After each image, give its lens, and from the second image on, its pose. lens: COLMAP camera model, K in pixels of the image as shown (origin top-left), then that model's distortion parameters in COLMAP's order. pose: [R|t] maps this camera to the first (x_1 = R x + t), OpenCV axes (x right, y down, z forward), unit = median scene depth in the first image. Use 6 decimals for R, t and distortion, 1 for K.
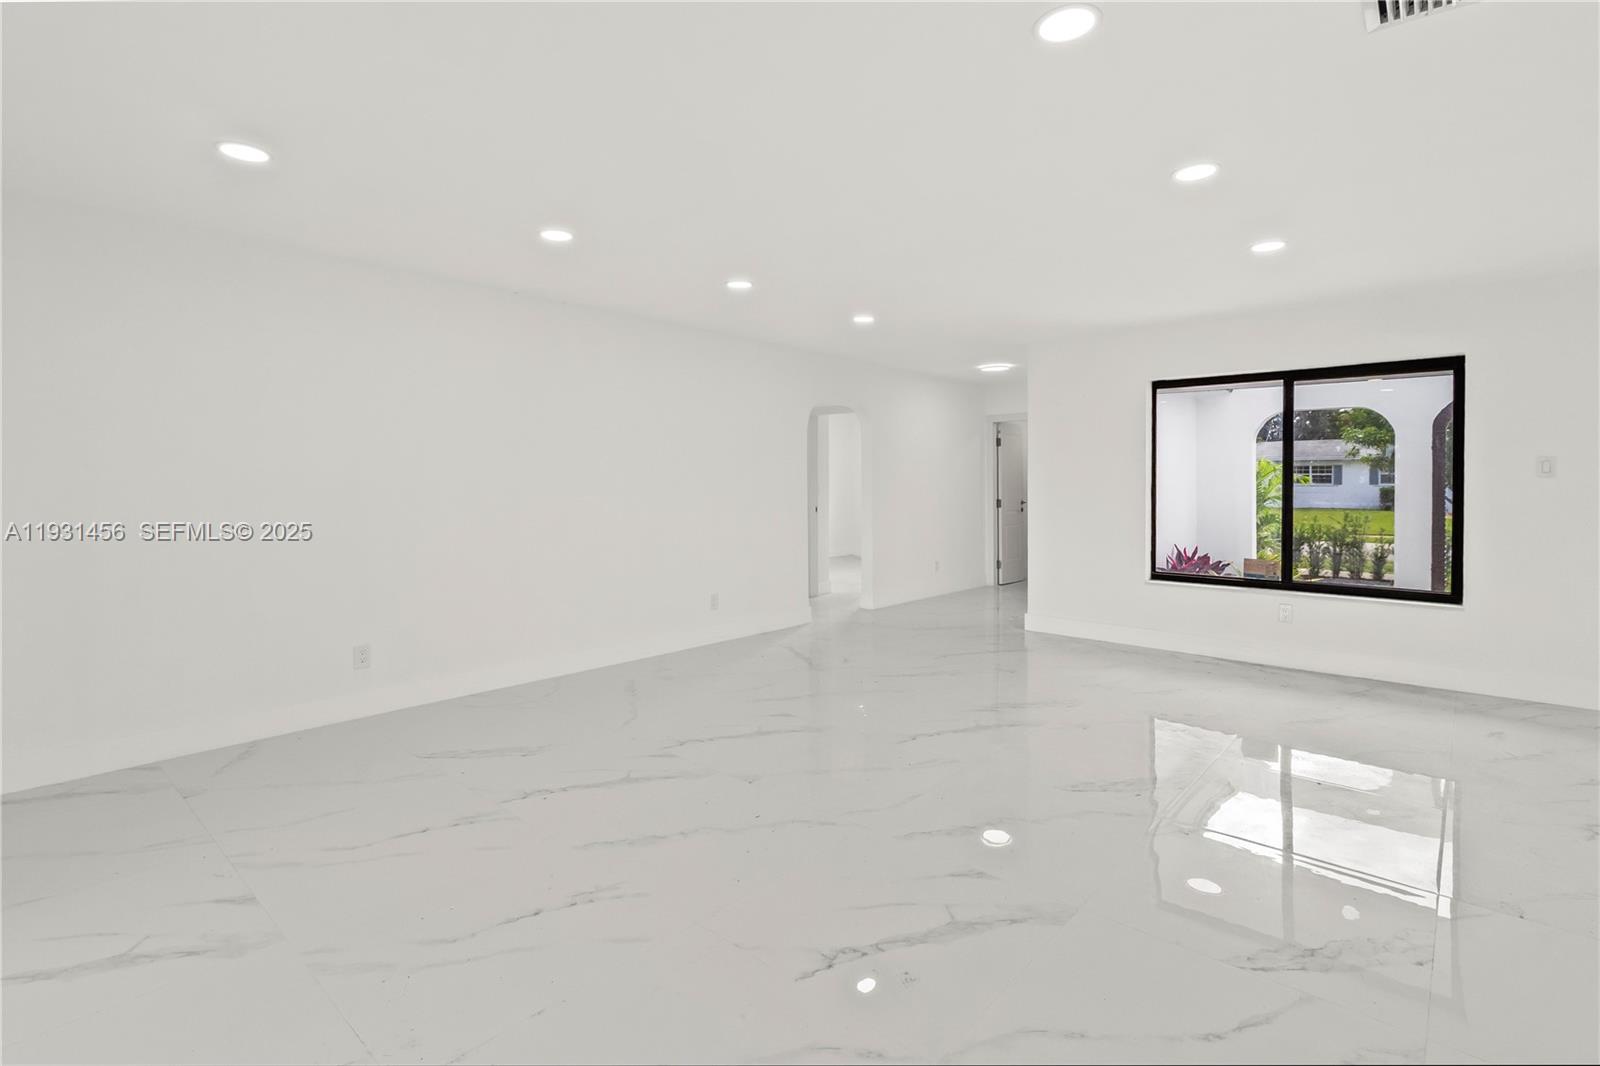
lens RADIAL K [[740.1, 0, 803.1], [0, 740.1, 475.6], [0, 0, 1]] dist [0.000166, 0.000659]
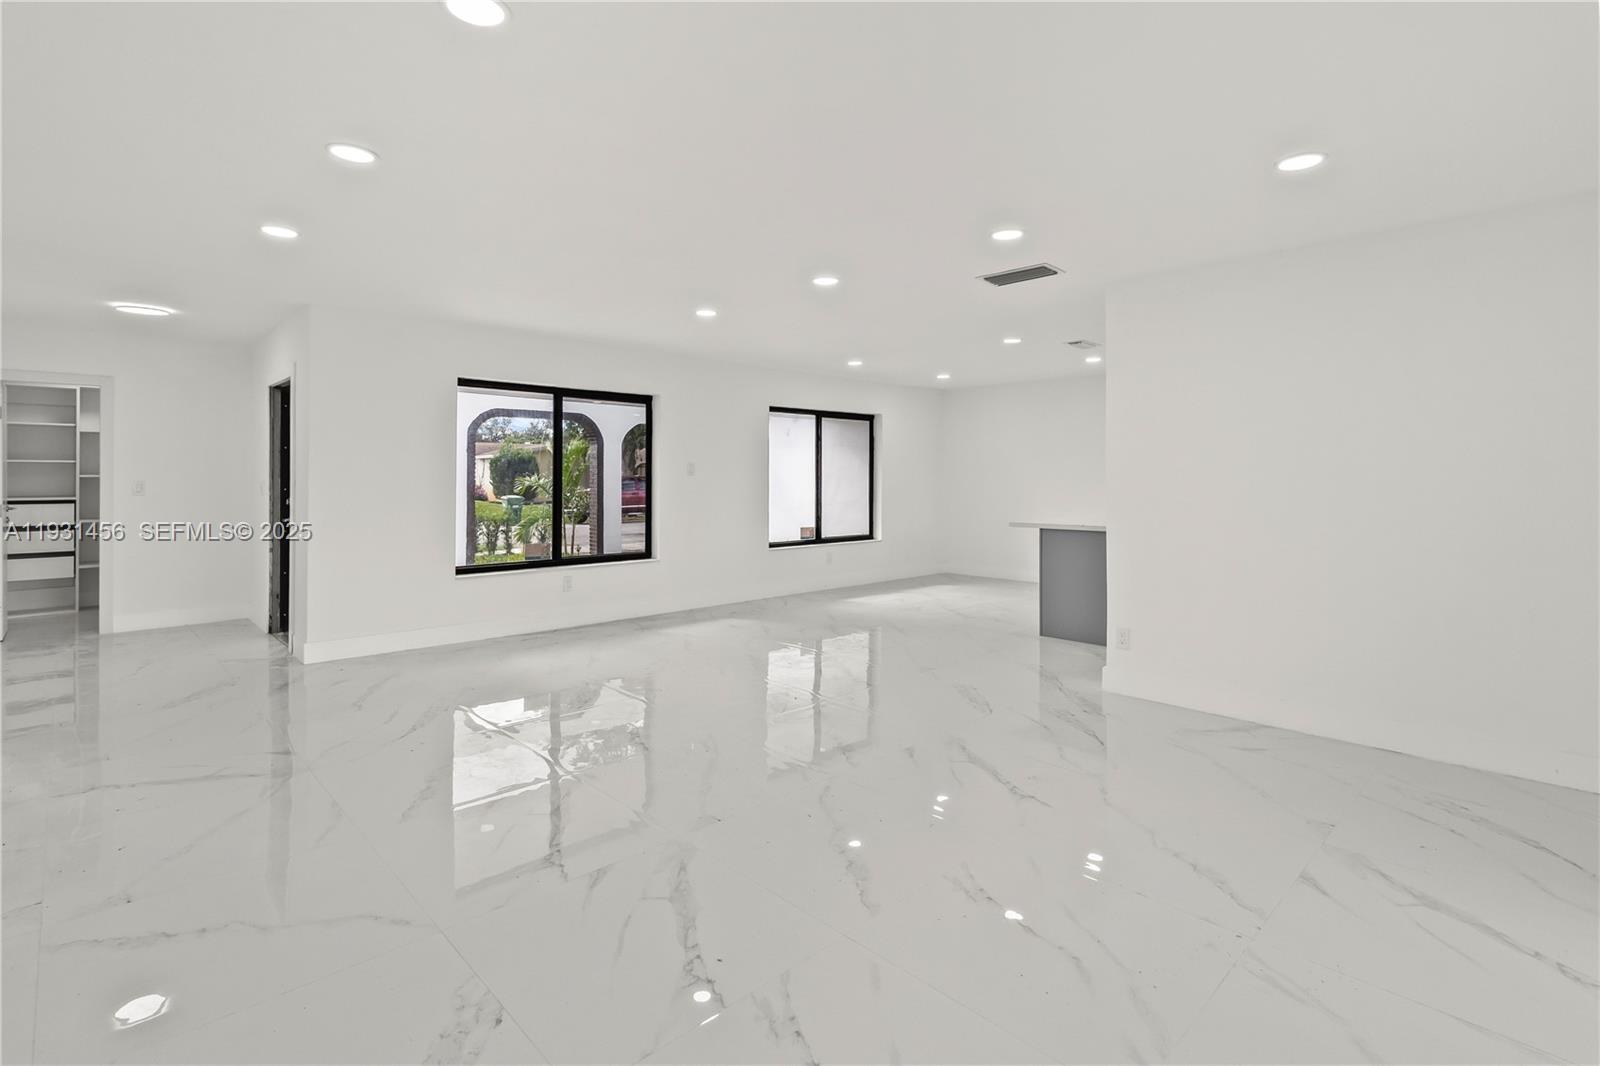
lens RADIAL K [[751.3, 0, 808.3], [0, 751.3, 478.6], [0, 0, 1]] dist [0.001813, -0.000276]
pose [[0.085164, 0.000205, 0.996367, -0.662523], [-0.011797, 0.999930, 0.000802, 0.004950], [-0.996297, -0.011822, 0.085160, 0.572806]]
